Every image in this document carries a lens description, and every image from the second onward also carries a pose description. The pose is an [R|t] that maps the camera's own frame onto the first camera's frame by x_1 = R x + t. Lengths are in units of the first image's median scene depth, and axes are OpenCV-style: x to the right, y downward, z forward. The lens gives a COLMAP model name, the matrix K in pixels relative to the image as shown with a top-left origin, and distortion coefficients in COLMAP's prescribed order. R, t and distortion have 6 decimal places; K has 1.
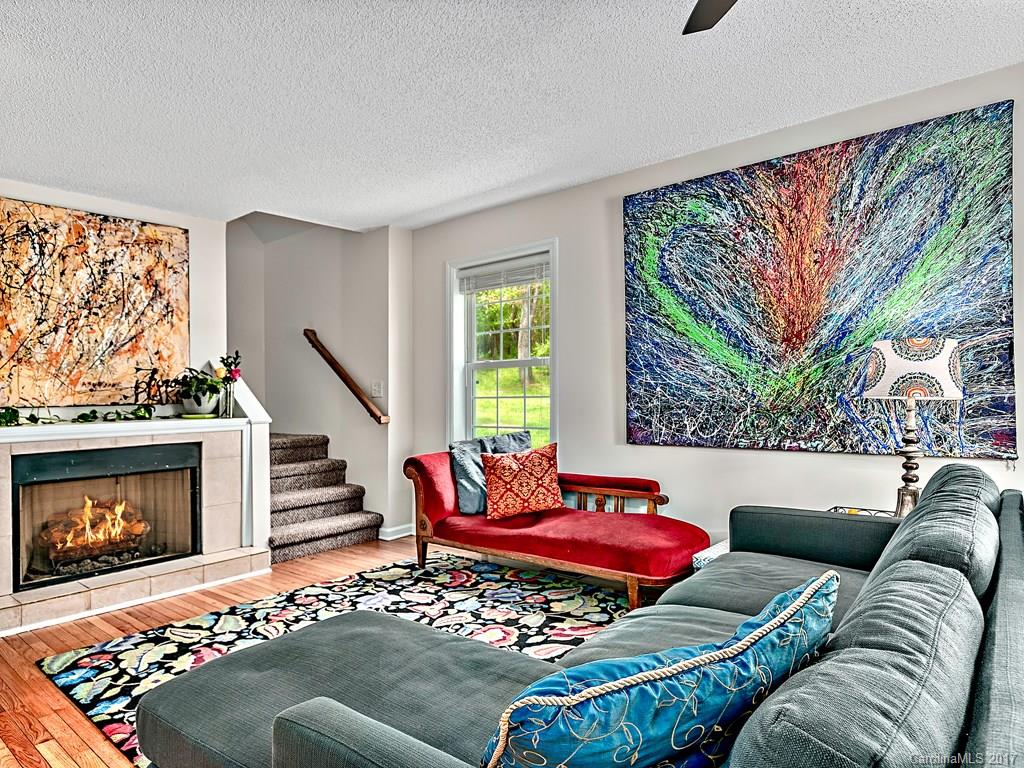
lens RADIAL K [[715.4, 0, 512.0], [0, 715.4, 384.0], [0, 0, 1]] dist [-0.001938, 0.000085]
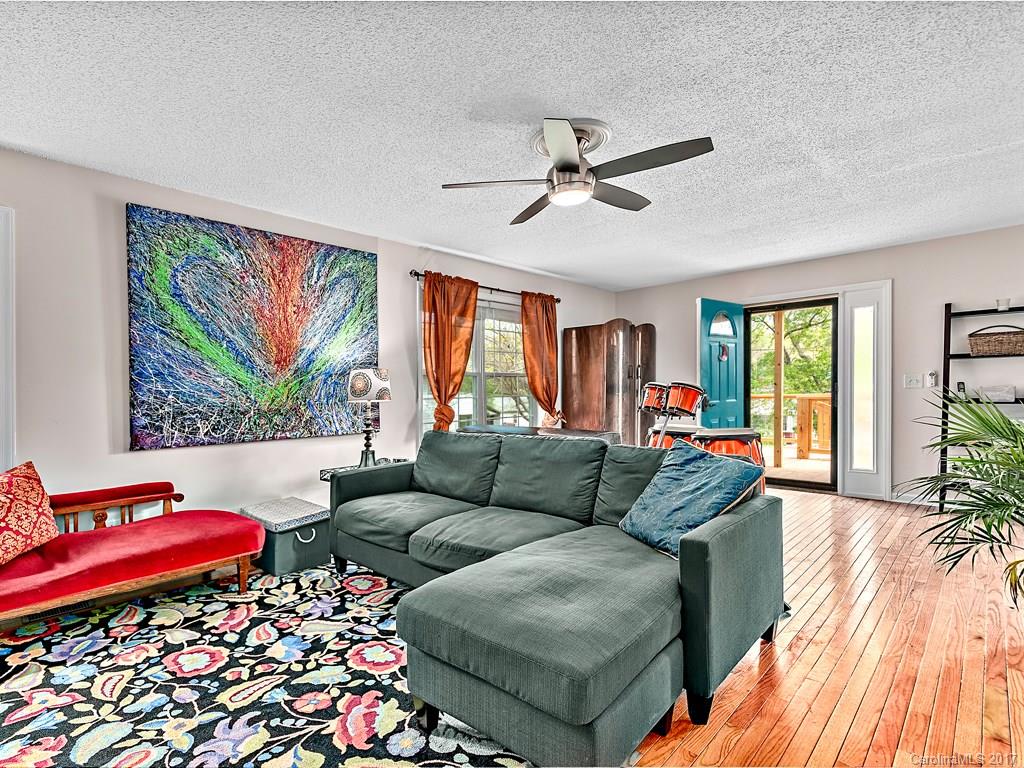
lens RADIAL K [[495.9, 0, 511.7], [0, 495.9, 397.7], [0, 0, 1]] dist [0.001603, 0.000465]
pose [[-0.006148, 0.008913, 0.999941, -0.593139], [0.004866, 0.999949, -0.008883, 0.019451], [-0.999969, 0.004811, -0.006191, 0.524545]]
